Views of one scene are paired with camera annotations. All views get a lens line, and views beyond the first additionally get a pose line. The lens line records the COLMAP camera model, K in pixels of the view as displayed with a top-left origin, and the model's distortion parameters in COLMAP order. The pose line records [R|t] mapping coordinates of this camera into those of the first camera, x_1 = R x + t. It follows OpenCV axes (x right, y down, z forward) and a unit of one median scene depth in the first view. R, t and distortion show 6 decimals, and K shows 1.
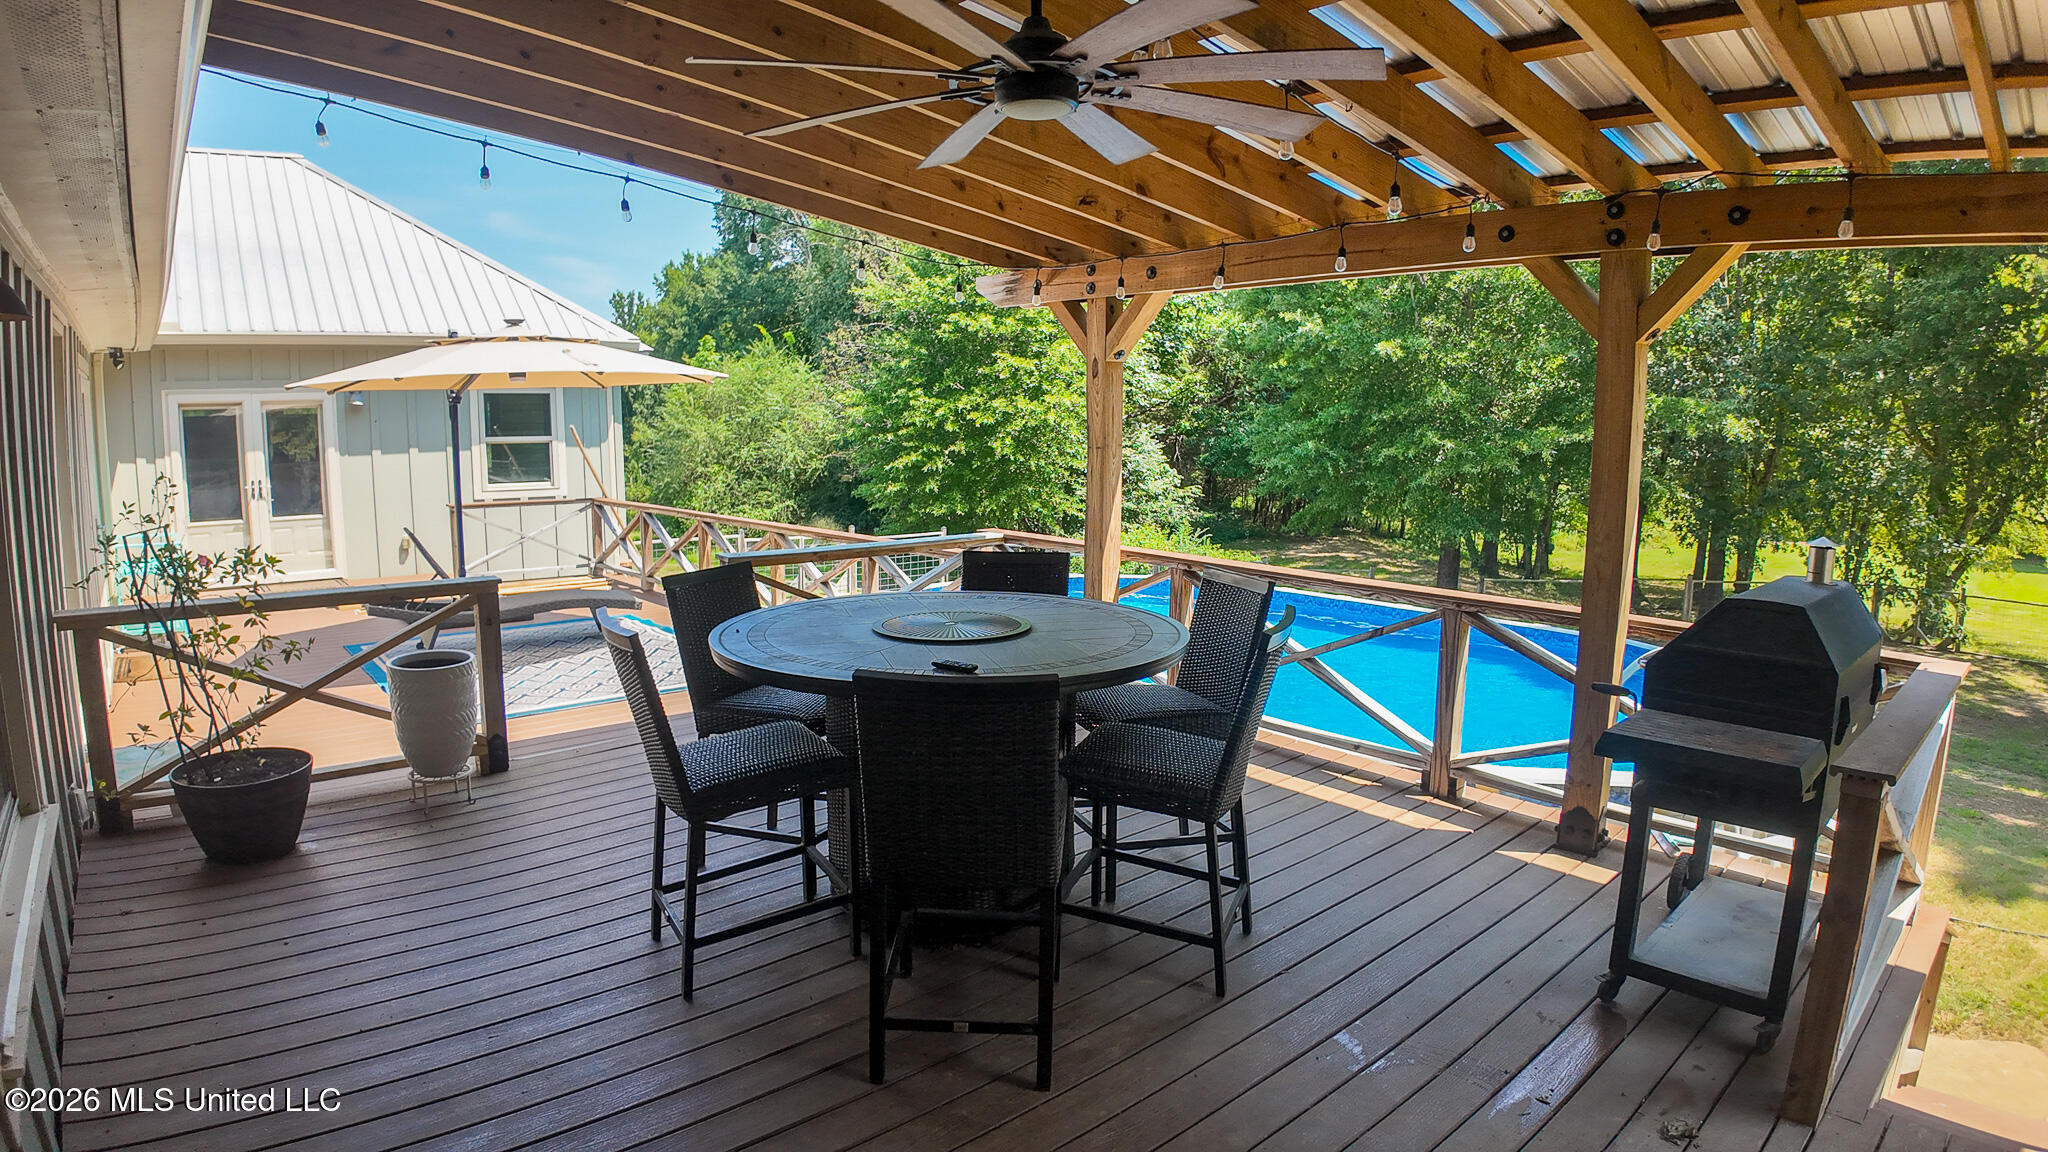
lens RADIAL K [[1095.1, 0, 1024.0], [0, 1095.1, 576.0], [0, 0, 1]] dist [-0.030093, 0.000147]
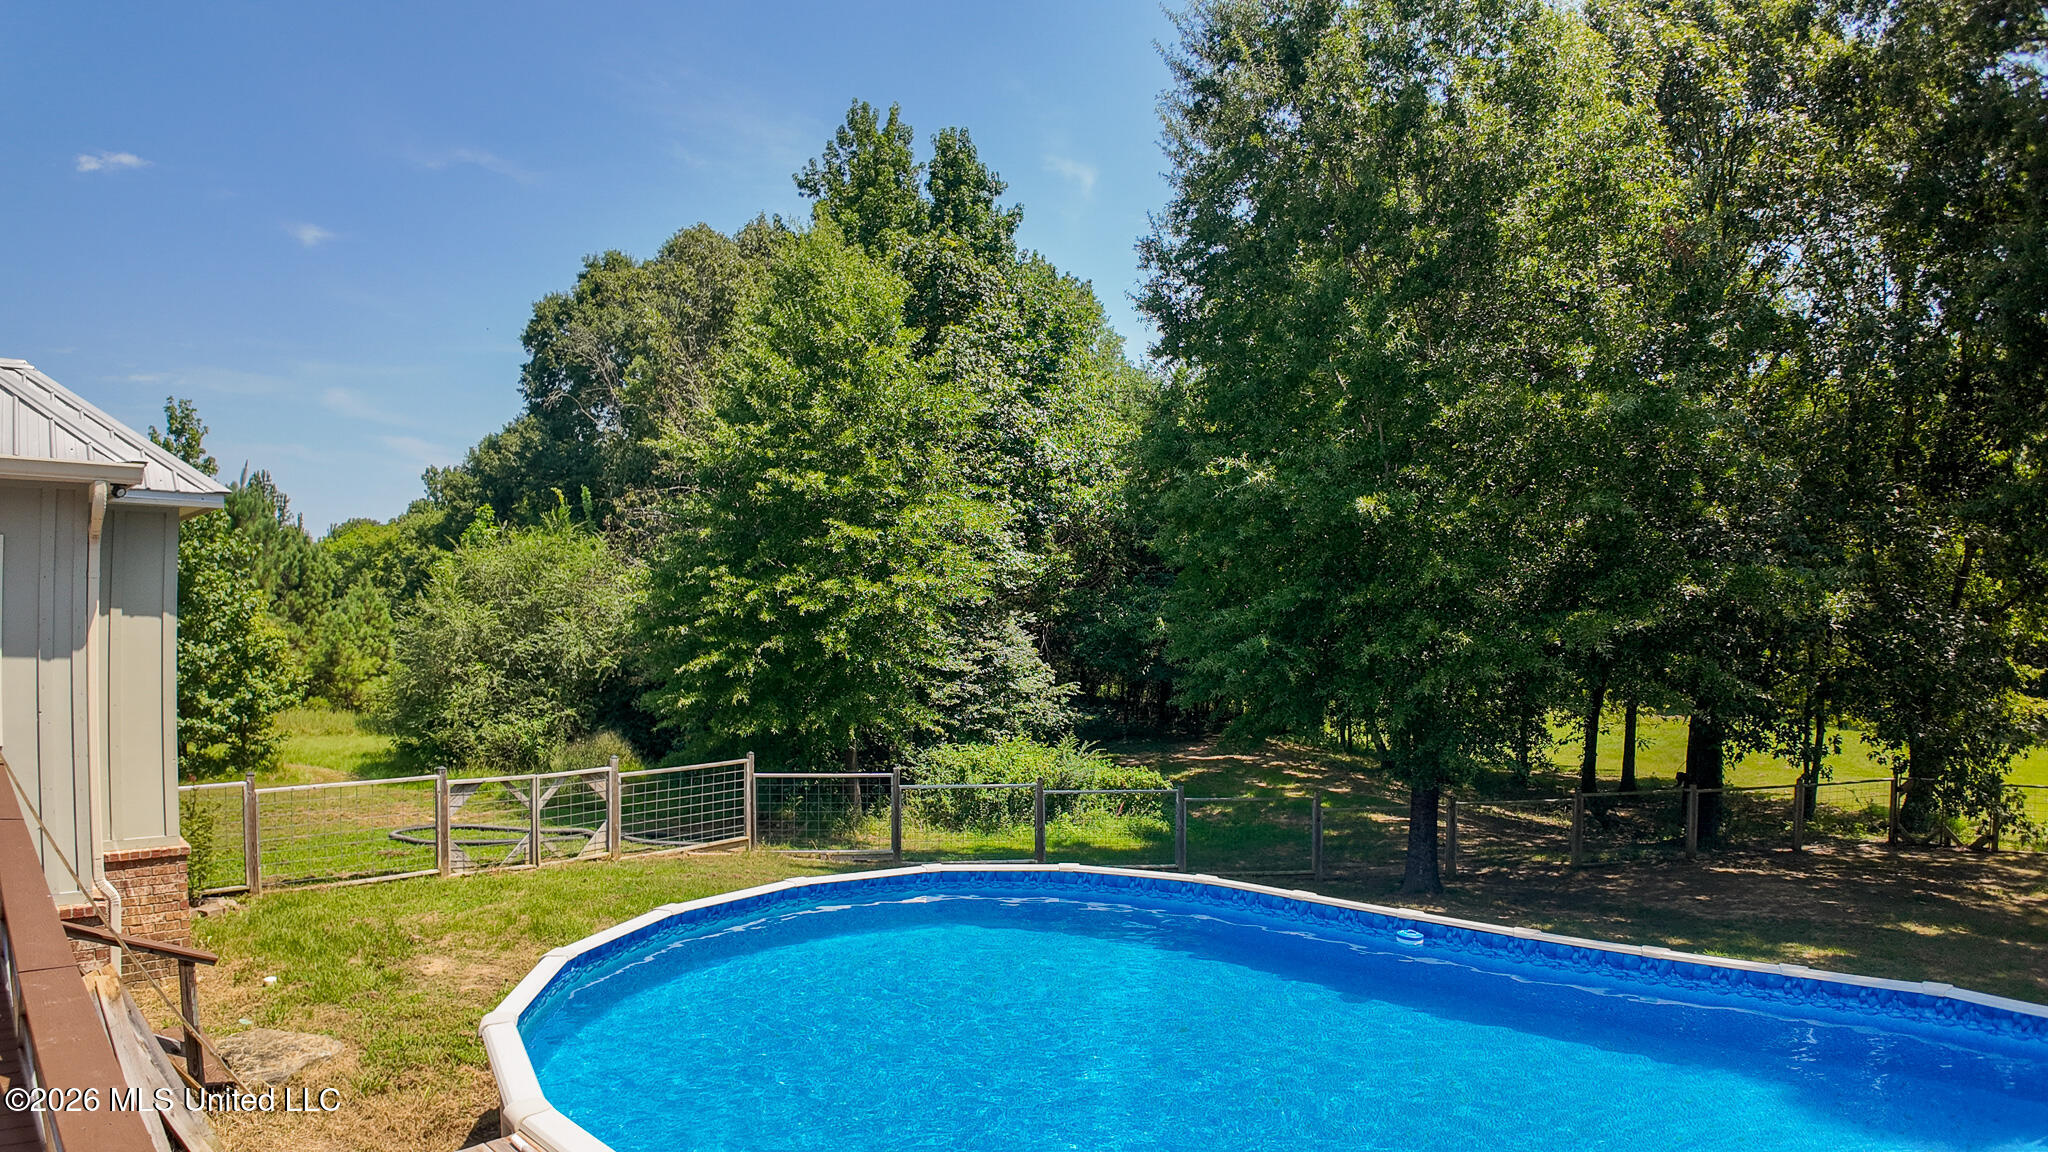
lens RADIAL K [[1095.9, 0, 1024.0], [0, 1095.9, 576.0], [0, 0, 1]] dist [-0.112817, 0.001165]
pose [[0.990811, -0.000431, 0.135250, 0.007511], [0.023072, 0.985876, -0.165882, -0.034864], [-0.133268, 0.167478, 0.976827, 0.238508]]
